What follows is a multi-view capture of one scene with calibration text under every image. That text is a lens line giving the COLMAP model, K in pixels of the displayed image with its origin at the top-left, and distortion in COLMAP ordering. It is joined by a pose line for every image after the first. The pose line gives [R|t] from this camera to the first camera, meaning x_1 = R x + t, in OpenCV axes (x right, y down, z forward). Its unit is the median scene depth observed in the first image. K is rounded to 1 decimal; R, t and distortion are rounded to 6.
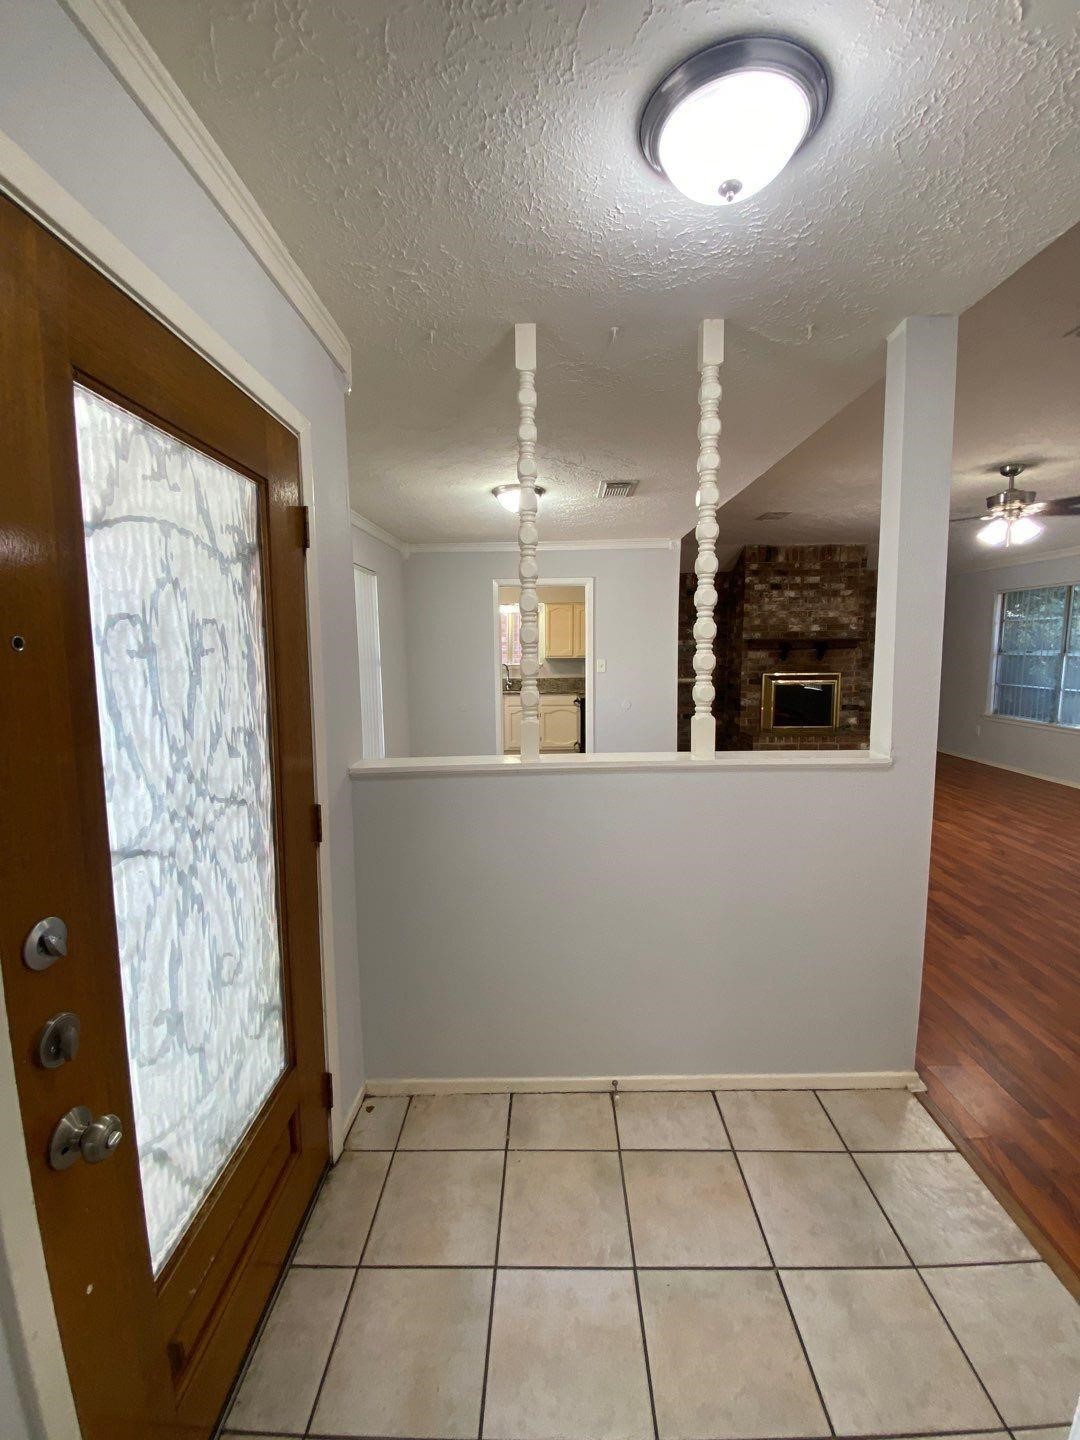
lens RADIAL K [[602.5, 0, 519.6], [0, 602.5, 709.5], [0, 0, 1]] dist [0.001139, -0.000137]
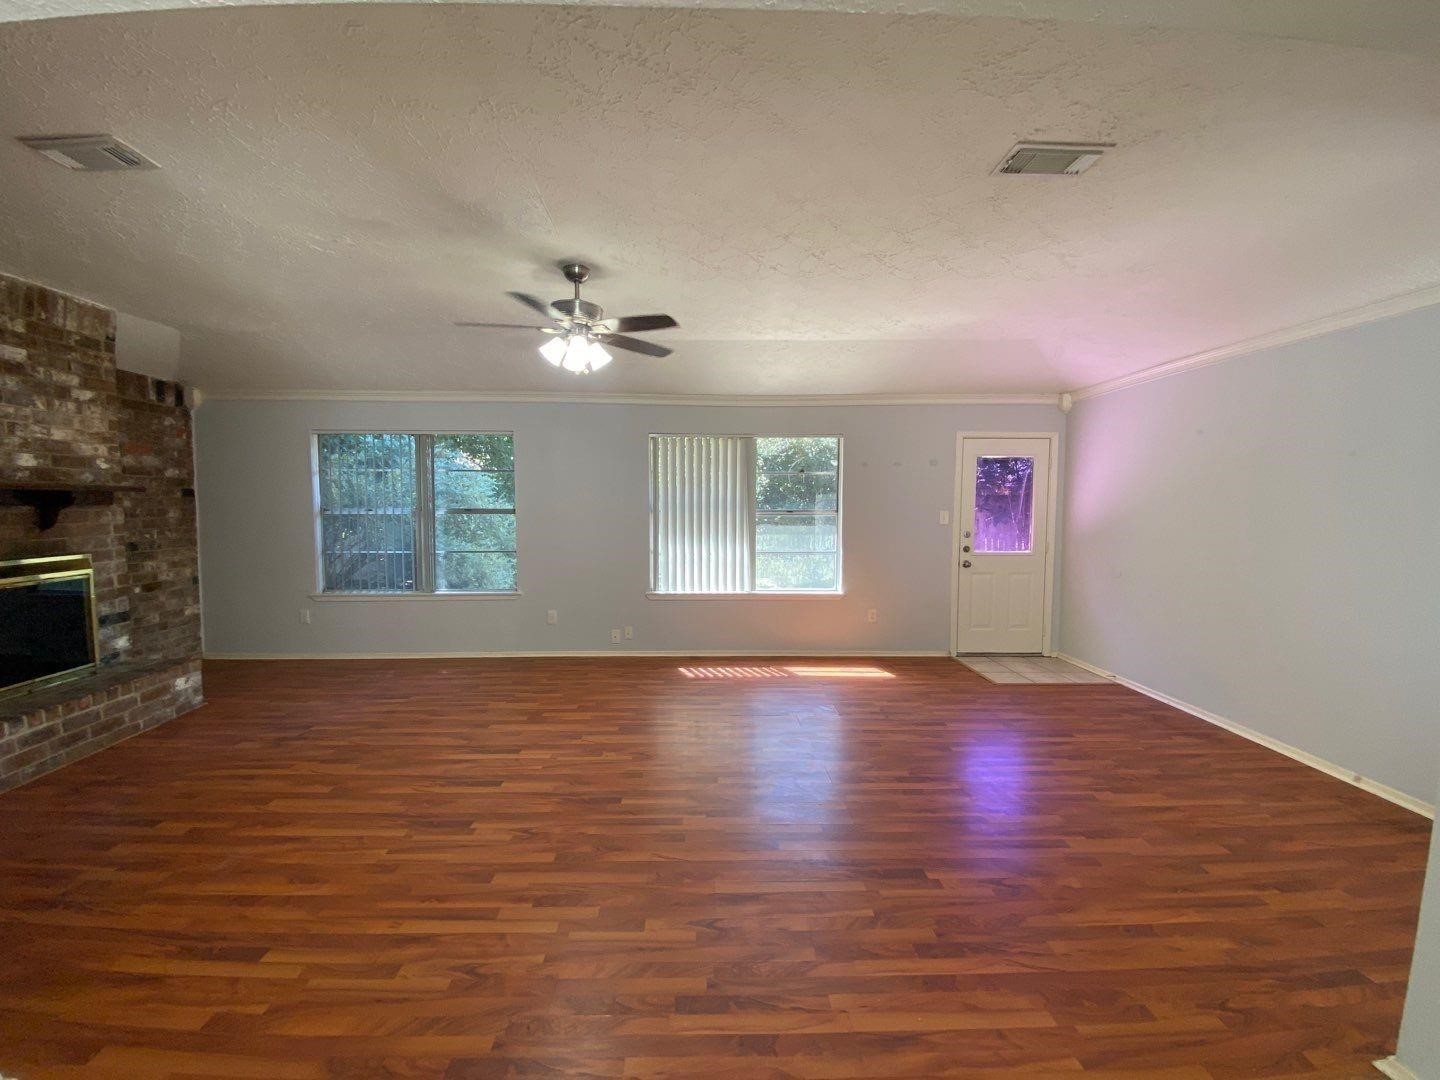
lens RADIAL K [[583.5, 0, 712.6], [0, 583.5, 543.7], [0, 0, 1]] dist [0.033189, -0.024029]
pose [[-0.055807, -0.056975, 0.996815, 0.018596], [0.104504, 0.992553, 0.062582, -0.046419], [-0.992957, 0.107664, -0.049437, 0.516966]]
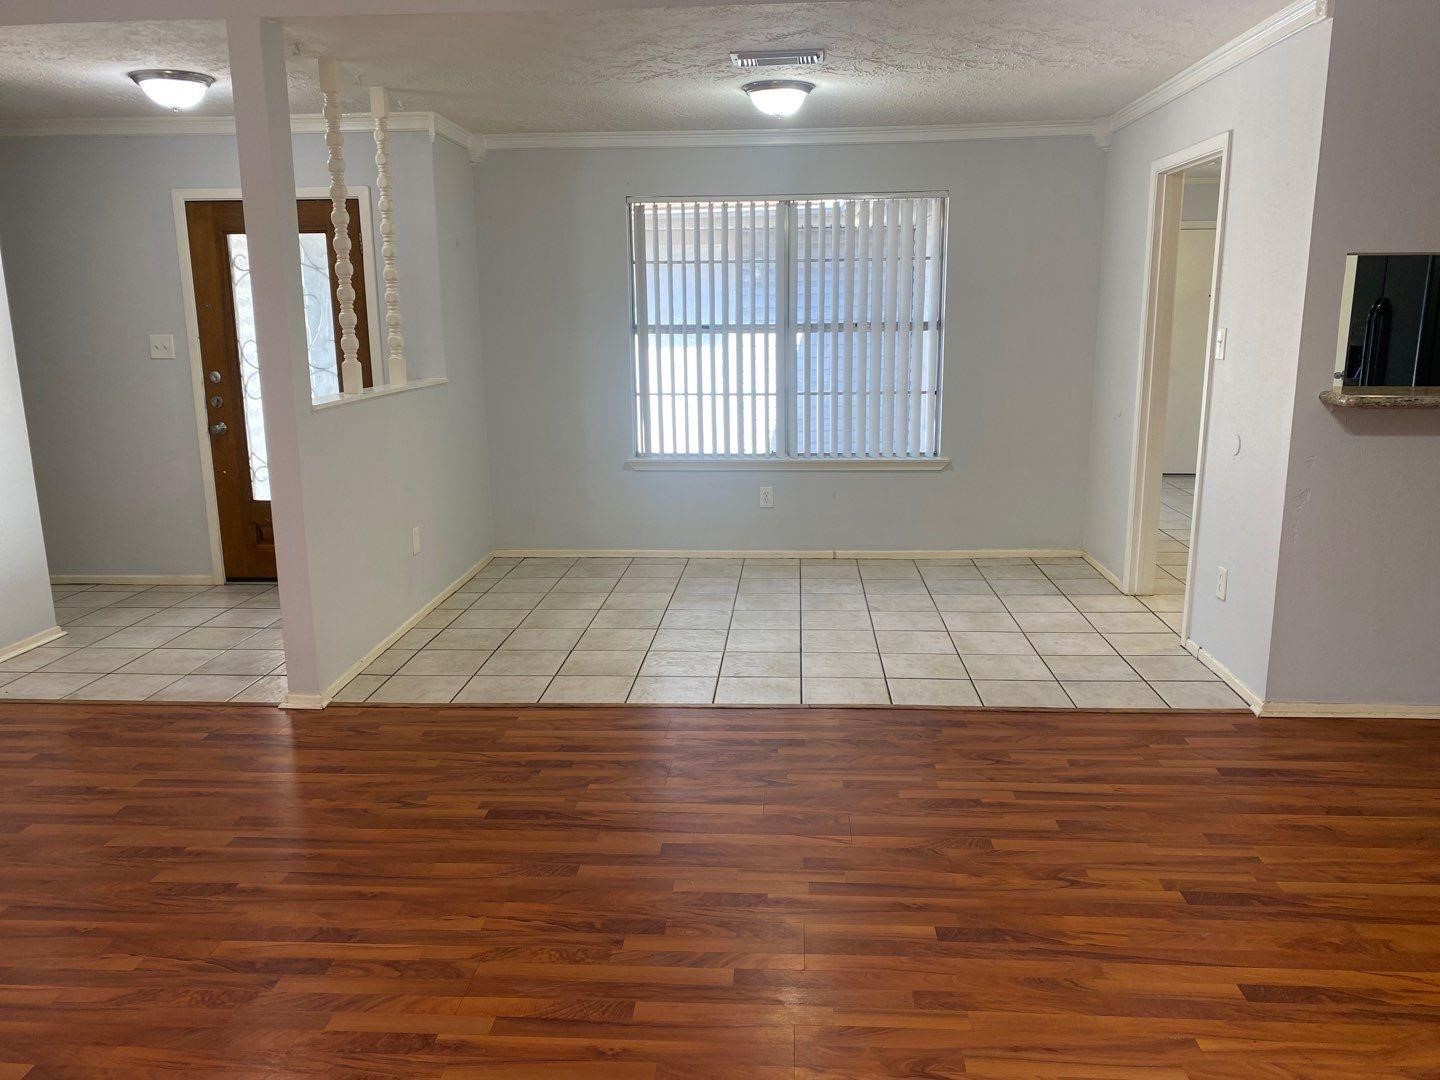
lens RADIAL K [[1093.6, 0, 708.7], [0, 1093.6, 528.9], [0, 0, 1]] dist [0.011287, -0.007001]
pose [[-0.051210, 0.213852, -0.975523, 0.699122], [-0.095135, 0.971318, 0.217924, -0.058882], [0.994146, 0.103966, -0.029397, 0.499170]]
